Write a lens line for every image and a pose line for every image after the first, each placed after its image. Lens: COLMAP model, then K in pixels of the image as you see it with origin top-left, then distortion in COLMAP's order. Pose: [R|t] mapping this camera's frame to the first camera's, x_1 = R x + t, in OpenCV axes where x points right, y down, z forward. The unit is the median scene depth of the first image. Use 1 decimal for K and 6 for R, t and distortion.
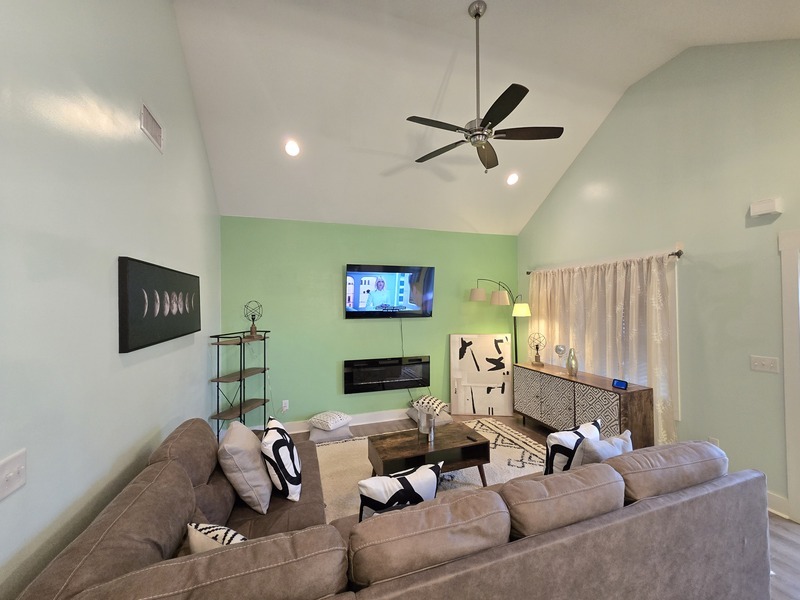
lens RADIAL K [[326.6, 0, 407.7], [0, 326.6, 300.8], [0, 0, 1]] dist [0.001164, -0.000267]
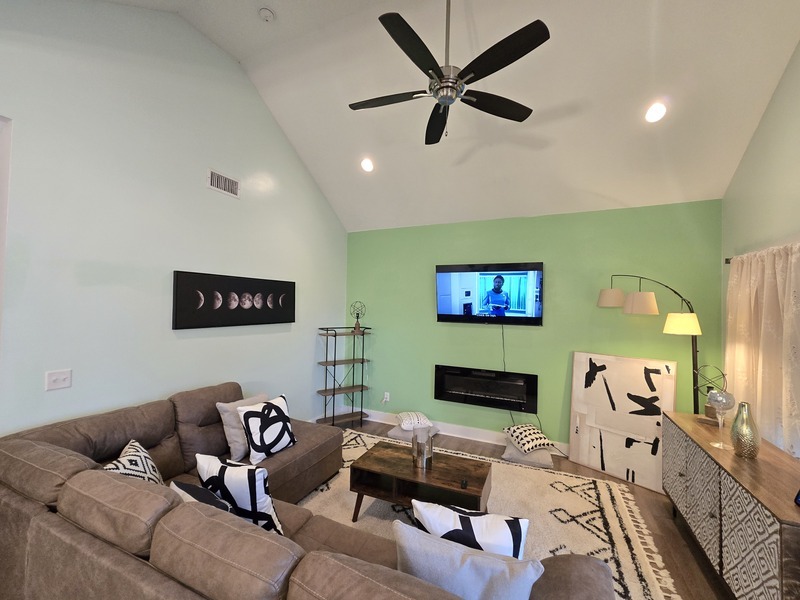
lens RADIAL K [[326.6, 0, 403.9], [0, 326.6, 302.0], [0, 0, 1]] dist [0.001164, -0.000267]
pose [[0.726749, 0.014593, -0.686748, 0.394475], [-0.020832, 0.999783, -0.000800, -0.000722], [0.686587, 0.014887, 0.726895, 0.218997]]
